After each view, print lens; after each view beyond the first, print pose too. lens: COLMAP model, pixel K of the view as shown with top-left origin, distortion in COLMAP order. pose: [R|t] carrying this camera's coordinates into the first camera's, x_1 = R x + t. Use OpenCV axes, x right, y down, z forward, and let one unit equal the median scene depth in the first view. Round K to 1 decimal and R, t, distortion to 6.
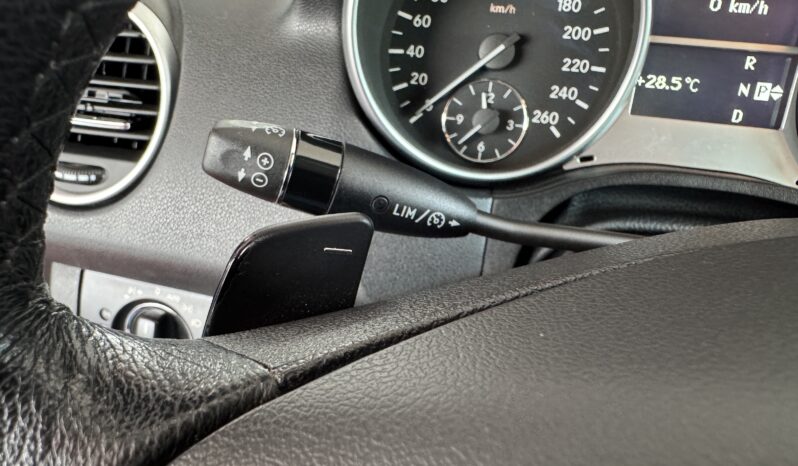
lens RADIAL K [[546.0, 0, 344.3], [0, 546.0, 221.2], [0, 0, 1]] dist [0.033112, -0.026311]
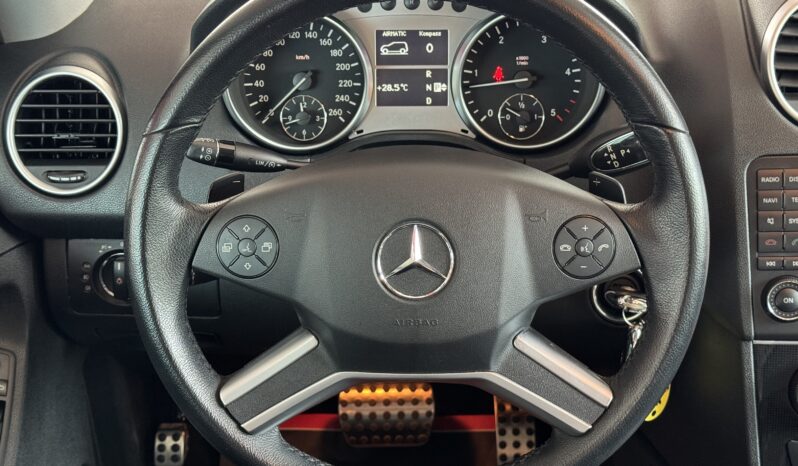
lens RADIAL K [[1095.9, 0, 398.5], [0, 1095.9, 233.3], [0, 0, 1]] dist [0.153443, 0.000000]
pose [[0.971865, -0.143854, 0.186507, -0.174088], [0.149672, 0.988582, -0.017421, 0.312290], [-0.181871, 0.044845, 0.982299, -2.675395]]
